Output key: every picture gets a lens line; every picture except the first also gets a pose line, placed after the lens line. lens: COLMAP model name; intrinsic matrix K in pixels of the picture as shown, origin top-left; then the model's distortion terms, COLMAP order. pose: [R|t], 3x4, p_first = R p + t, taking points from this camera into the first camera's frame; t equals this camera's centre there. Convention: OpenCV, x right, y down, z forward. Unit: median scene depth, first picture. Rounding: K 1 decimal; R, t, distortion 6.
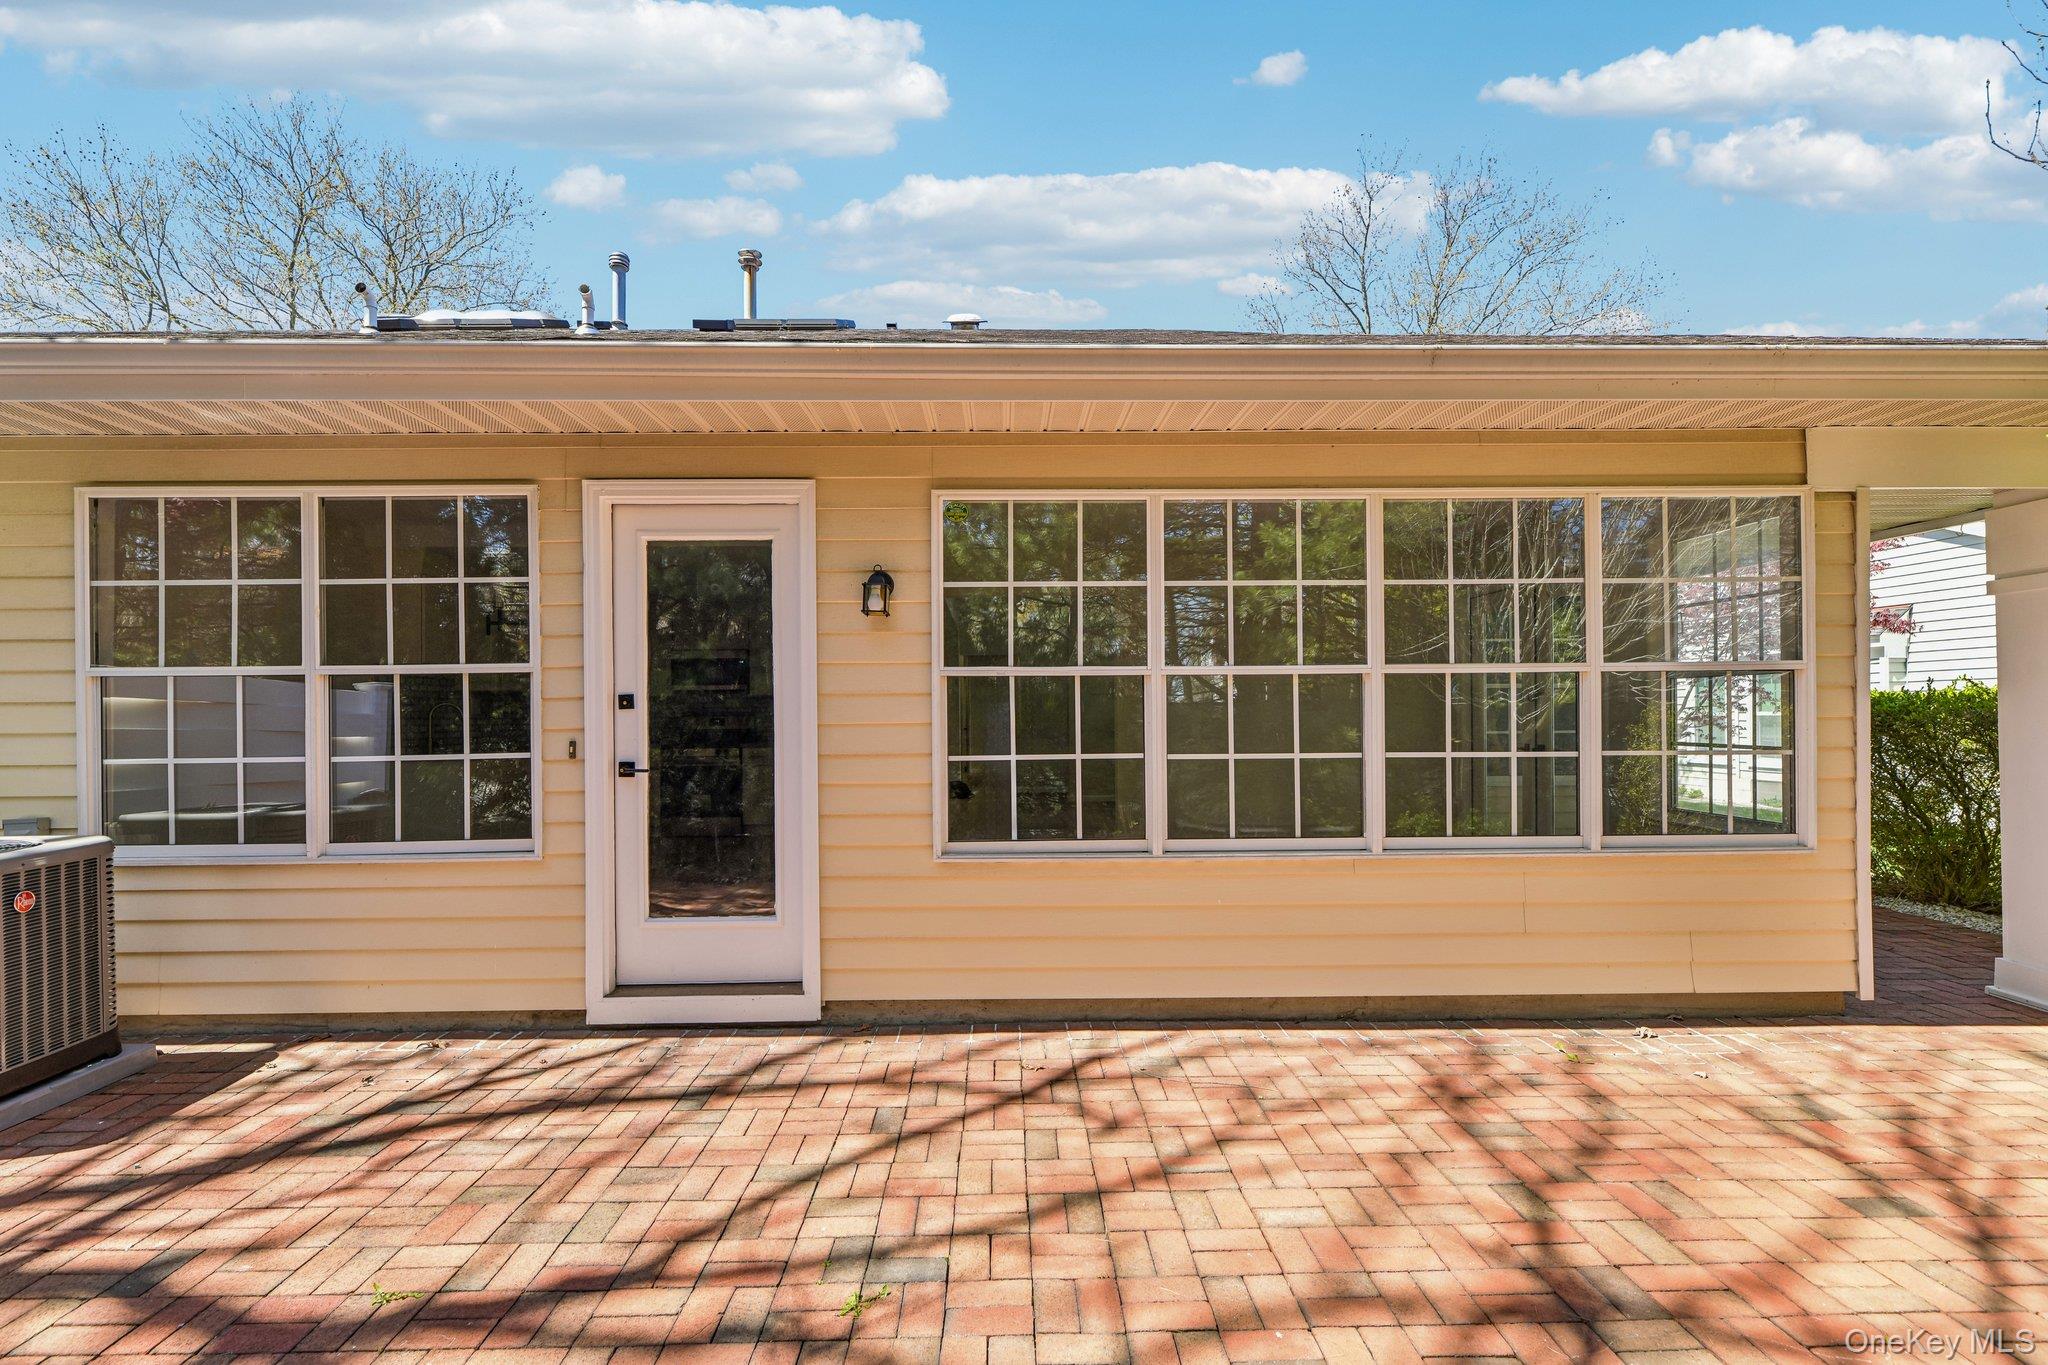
lens RADIAL K [[953.5, 0, 1043.0], [0, 953.5, 698.8], [0, 0, 1]] dist [0.005195, -0.002601]
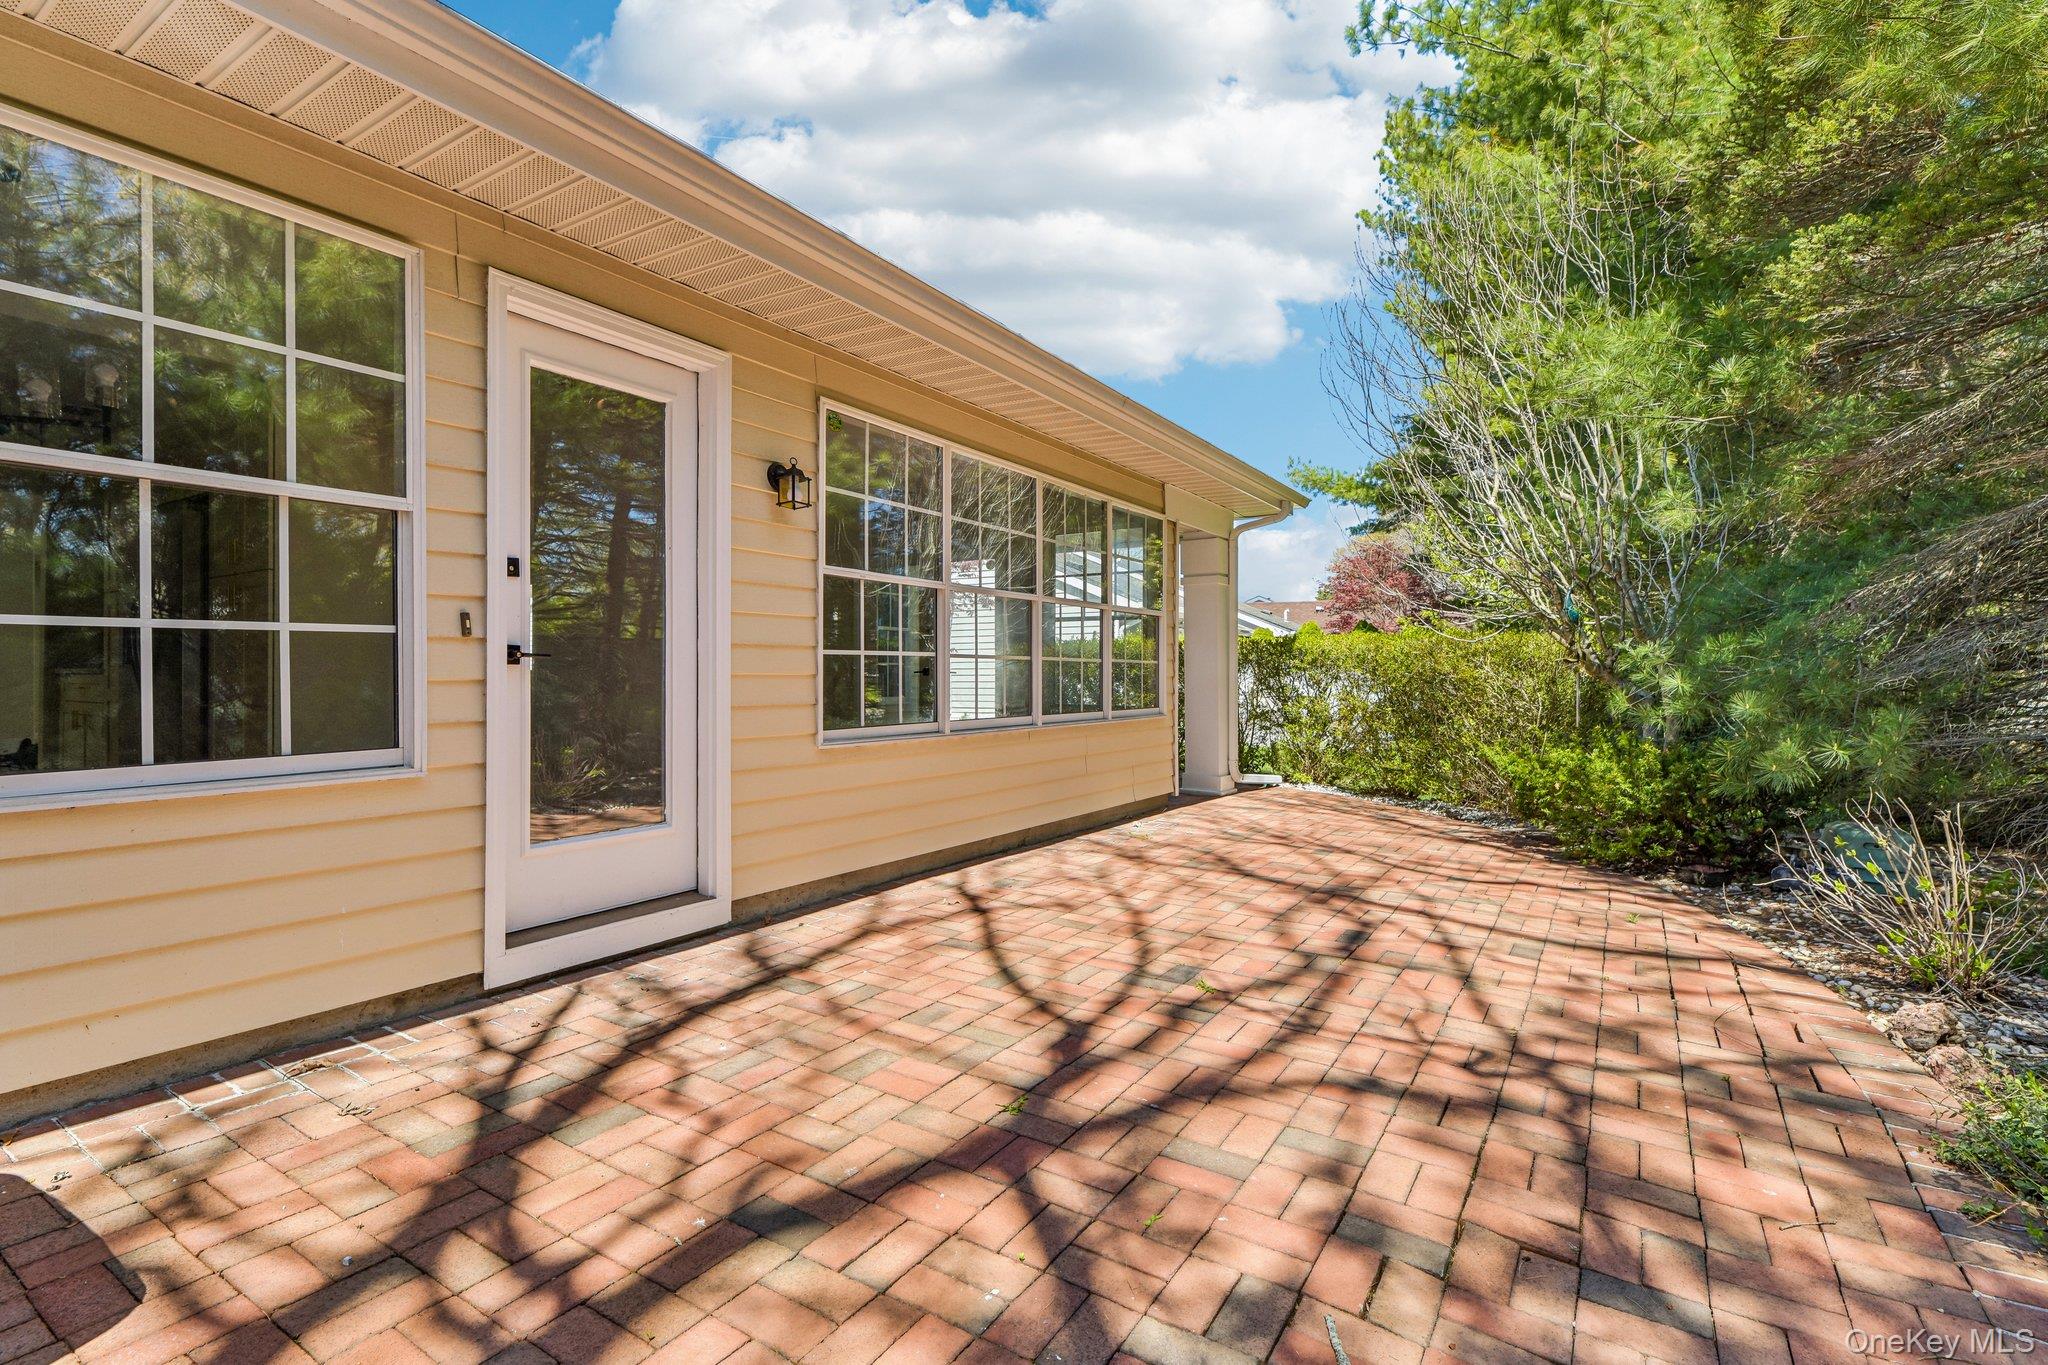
lens RADIAL K [[953.5, 0, 1030.9], [0, 953.5, 679.0], [0, 0, 1]] dist [0.005195, -0.002601]
pose [[0.549843, 0.003799, 0.835259, -0.871013], [-0.001884, 0.999993, -0.003308, 0.097615], [-0.835266, 0.000245, 0.549847, 0.224858]]
